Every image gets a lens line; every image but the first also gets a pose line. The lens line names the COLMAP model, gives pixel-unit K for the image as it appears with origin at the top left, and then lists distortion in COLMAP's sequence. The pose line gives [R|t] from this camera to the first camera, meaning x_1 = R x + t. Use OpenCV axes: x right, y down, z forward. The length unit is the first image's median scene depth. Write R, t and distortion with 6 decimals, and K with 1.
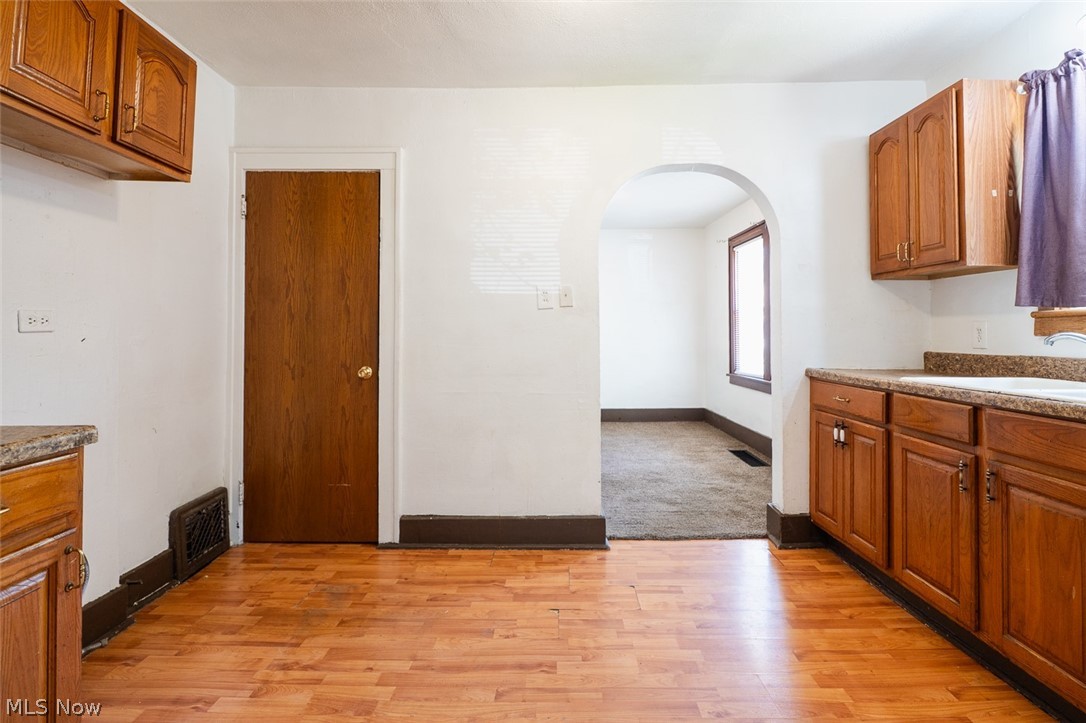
lens RADIAL K [[508.9, 0, 548.1], [0, 508.9, 320.7], [0, 0, 1]] dist [-0.013469, -0.000003]
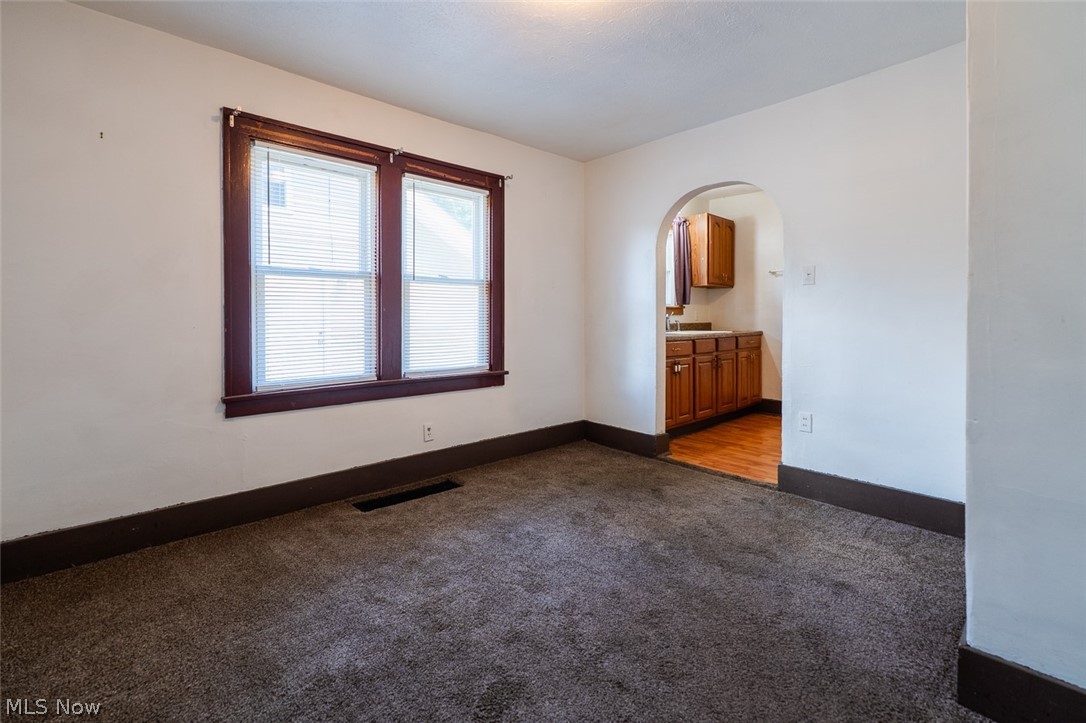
lens RADIAL K [[506.8, 0, 547.1], [0, 506.8, 321.0], [0, 0, 1]] dist [0.037723, 0.000166]
pose [[-0.692142, -0.003806, 0.721751, -0.487734], [-0.015619, 0.999831, -0.009706, 0.081652], [-0.721592, -0.017992, -0.692085, 2.880791]]
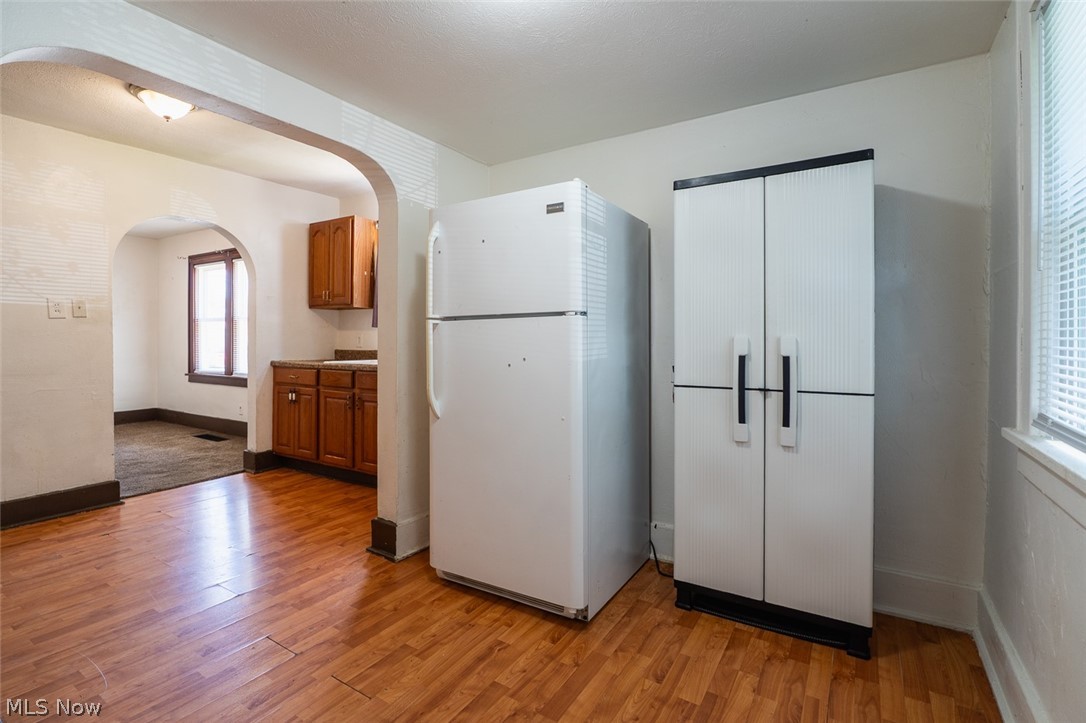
lens RADIAL K [[500.6, 0, 542.2], [0, 500.6, 342.6], [0, 0, 1]] dist [-0.013533, 0.000223]
pose [[0.514583, -0.002995, 0.857435, -0.510207], [-0.025512, 0.999498, 0.018803, -0.020588], [-0.857061, -0.031551, 0.514249, -0.696282]]
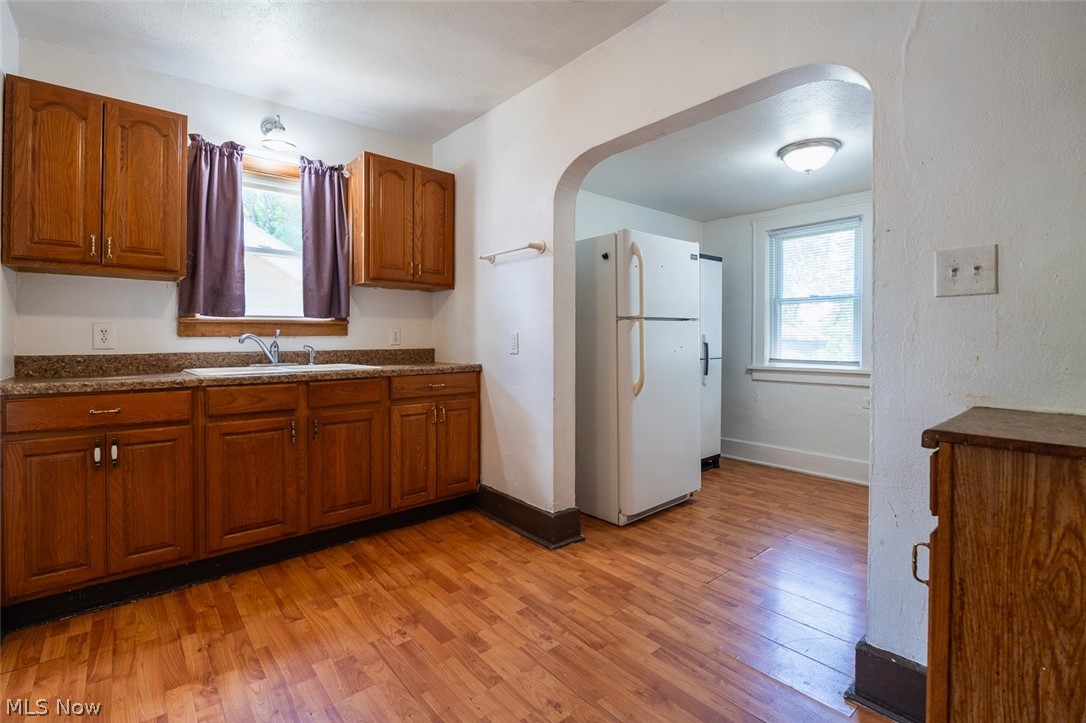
lens RADIAL K [[500.6, 0, 542.2], [0, 500.6, 342.6], [0, 0, 1]] dist [-0.013533, 0.000223]
pose [[-0.660125, -0.005922, 0.751132, -0.565828], [-0.020002, 0.999753, -0.009696, 0.036834], [-0.750889, -0.021425, -0.660081, 1.085871]]
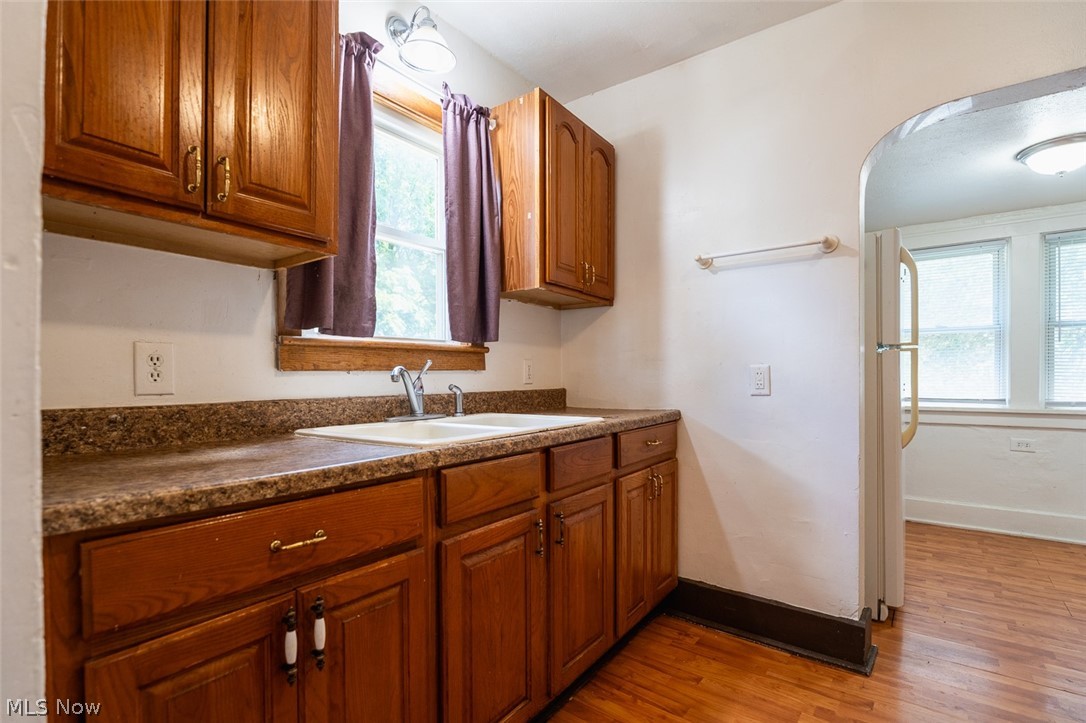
lens RADIAL K [[517.0, 0, 530.8], [0, 517.0, 381.9], [0, 0, 1]] dist [-0.015205, 0.000382]
pose [[-0.799561, -0.003421, 0.600575, 0.247403], [-0.012859, 0.999852, -0.011425, 0.047186], [-0.600447, -0.016858, -0.799487, 1.298865]]
